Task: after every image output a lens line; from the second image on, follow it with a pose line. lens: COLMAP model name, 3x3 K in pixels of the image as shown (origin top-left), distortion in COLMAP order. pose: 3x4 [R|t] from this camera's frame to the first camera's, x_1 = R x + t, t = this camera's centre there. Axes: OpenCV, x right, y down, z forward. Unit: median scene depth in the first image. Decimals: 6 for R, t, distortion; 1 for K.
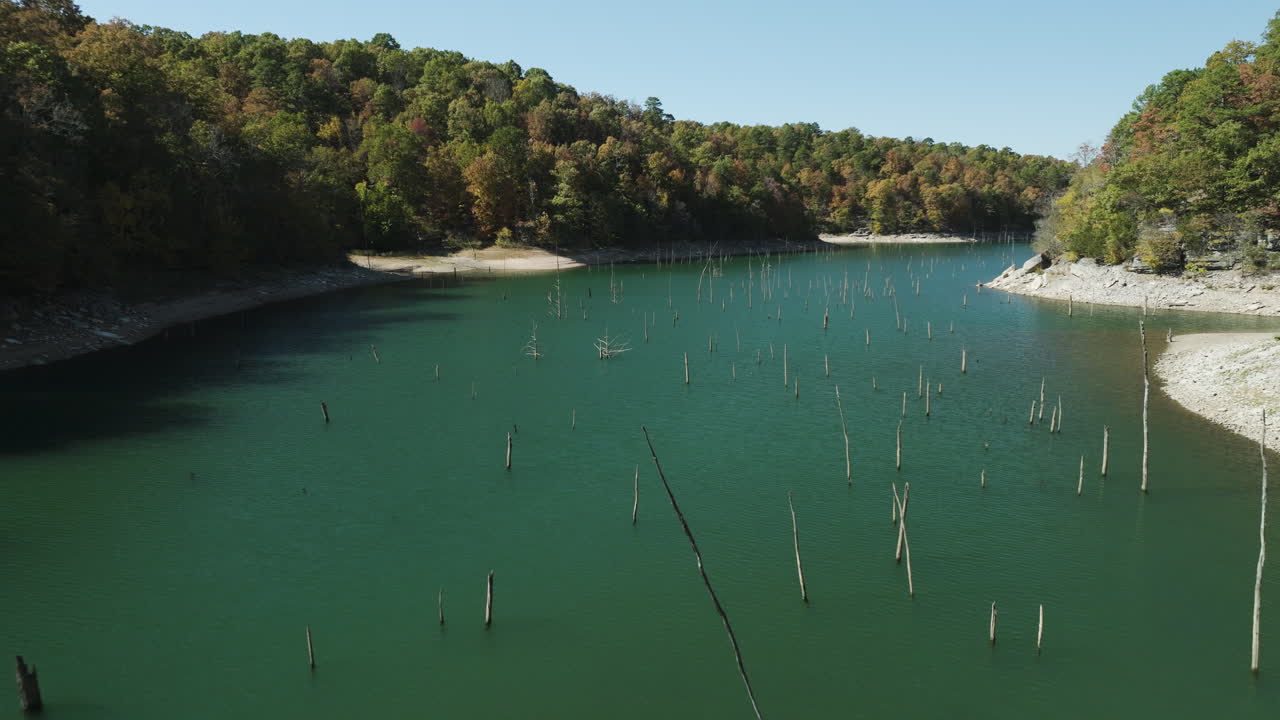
lens RADIAL K [[937.0, 0, 635.0], [0, 937.0, 361.3], [0, 0, 1]] dist [0.011118, -0.000777]
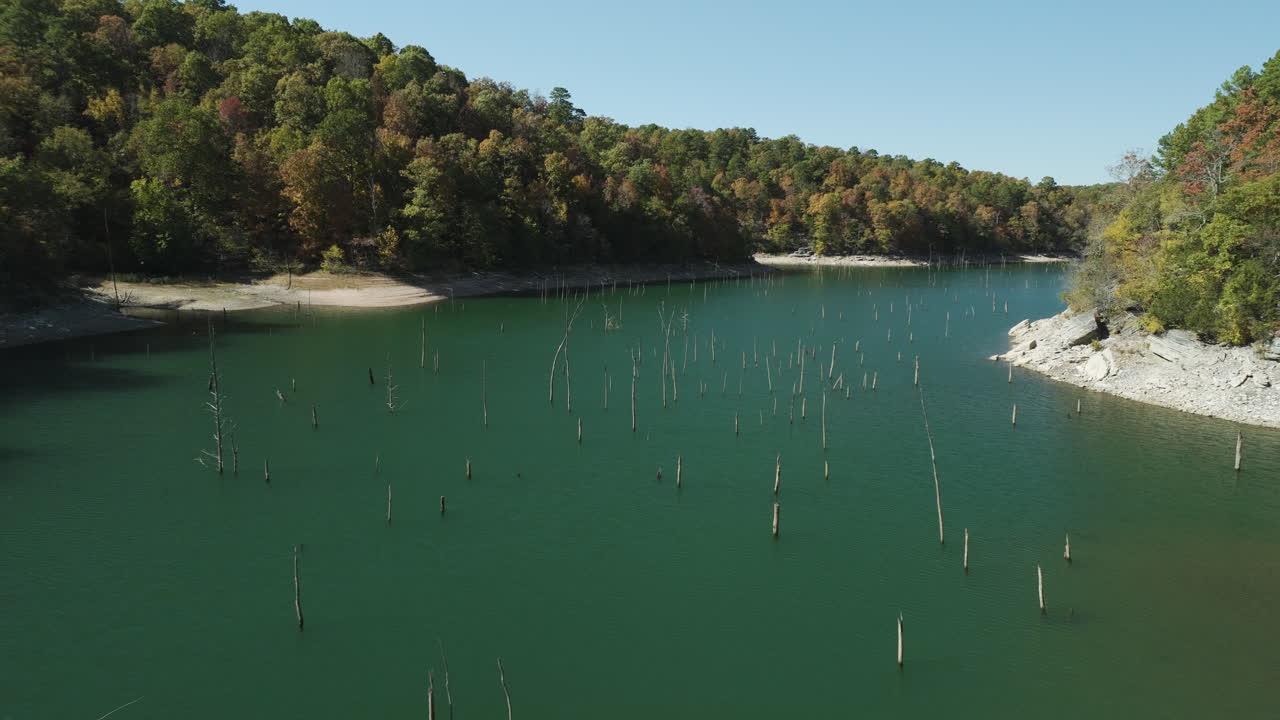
lens RADIAL K [[937.0, 0, 644.5], [0, 937.0, 359.5], [0, 0, 1]] dist [0.011118, -0.000777]
pose [[0.996810, 0.012220, 0.078867, 0.037533], [-0.011479, 0.999886, -0.009838, -0.039396], [-0.078978, 0.008902, 0.996837, 0.199234]]
